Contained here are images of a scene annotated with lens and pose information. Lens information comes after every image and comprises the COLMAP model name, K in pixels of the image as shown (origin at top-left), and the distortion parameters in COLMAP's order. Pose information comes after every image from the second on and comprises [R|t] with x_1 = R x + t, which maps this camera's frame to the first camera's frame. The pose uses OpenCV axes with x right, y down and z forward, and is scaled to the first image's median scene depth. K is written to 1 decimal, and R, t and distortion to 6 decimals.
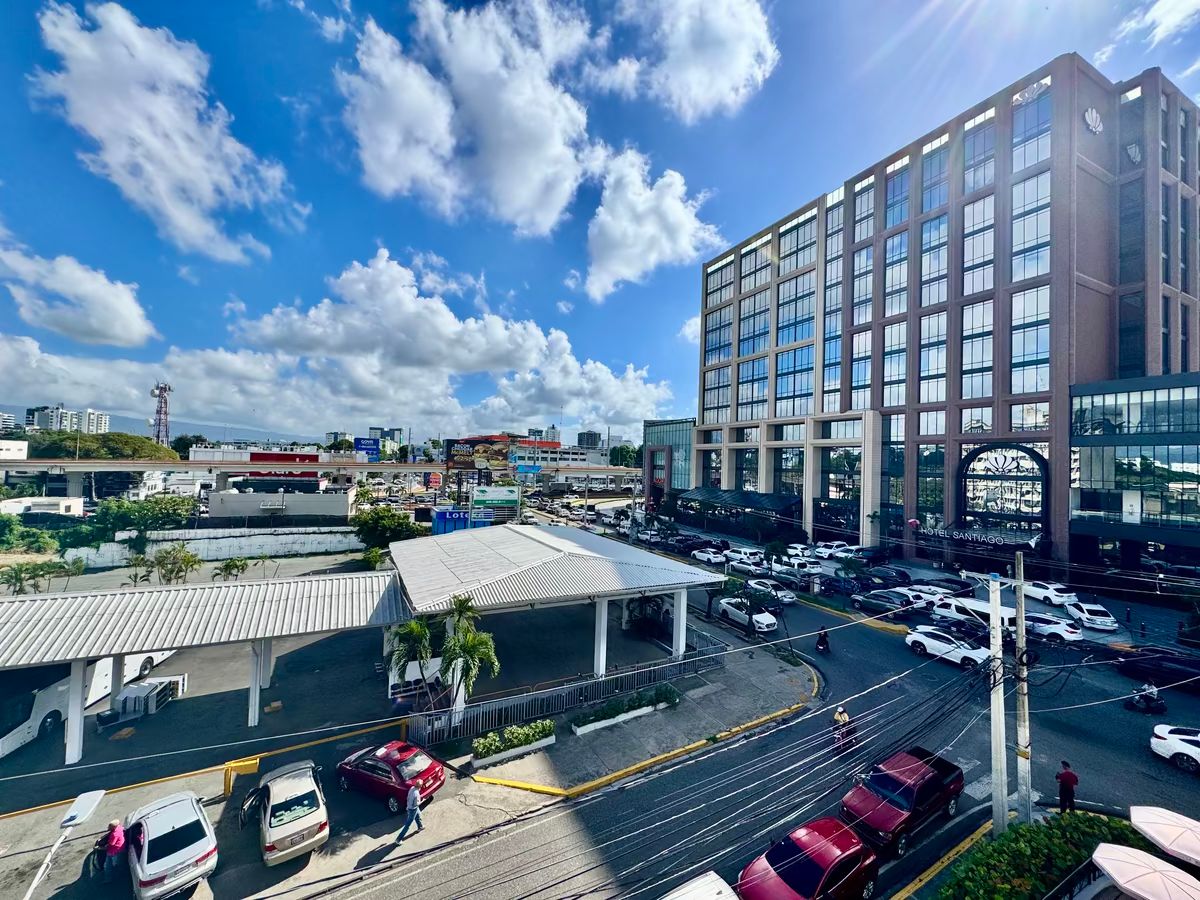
lens RADIAL K [[480.3, 0, 597.4], [0, 480.3, 445.3], [0, 0, 1]] dist [-0.003440, 0.000702]
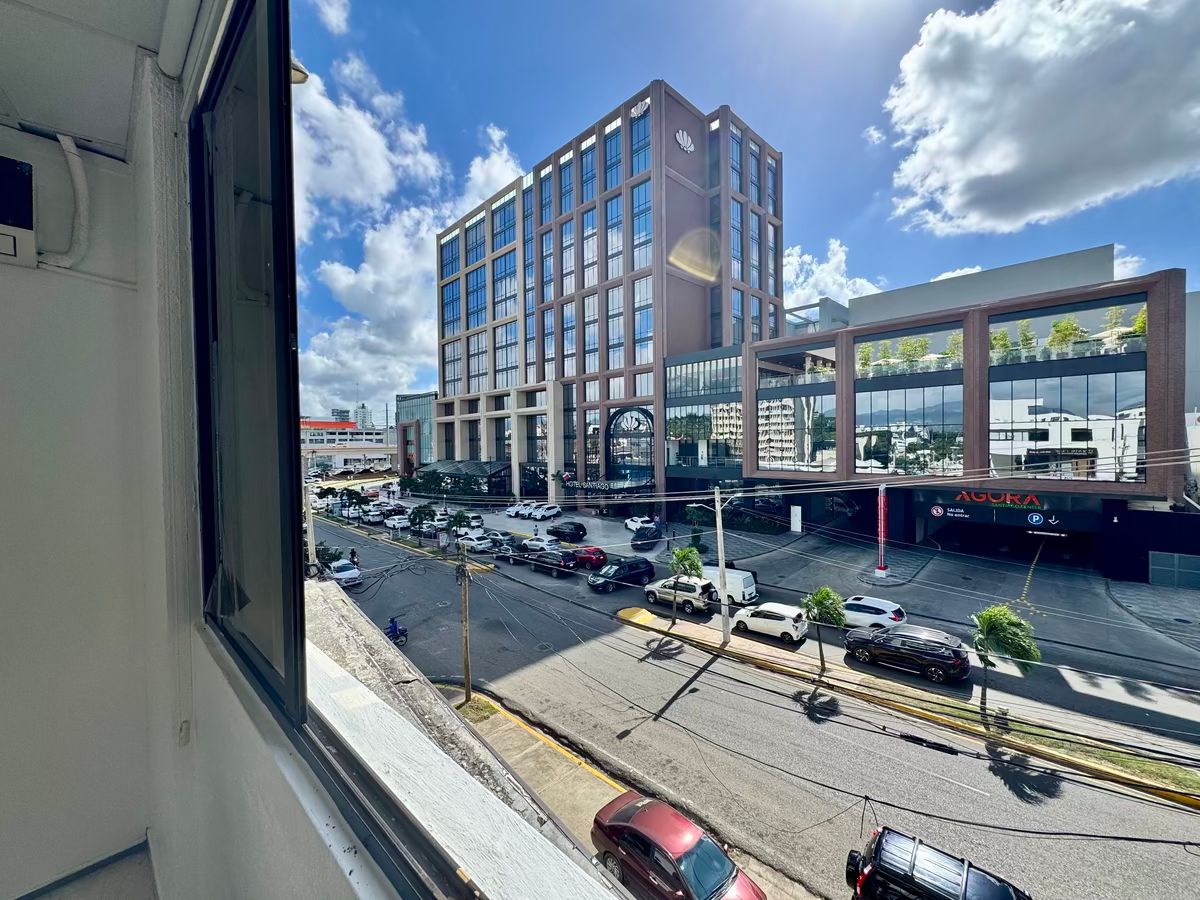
lens RADIAL K [[480.3, 0, 602.6], [0, 480.3, 444.5], [0, 0, 1]] dist [-0.003440, 0.000702]
pose [[0.944193, -0.048688, 0.325774, 0.287791], [0.033747, 0.998110, 0.051364, 0.019802], [-0.327659, -0.037503, 0.944051, -0.087345]]
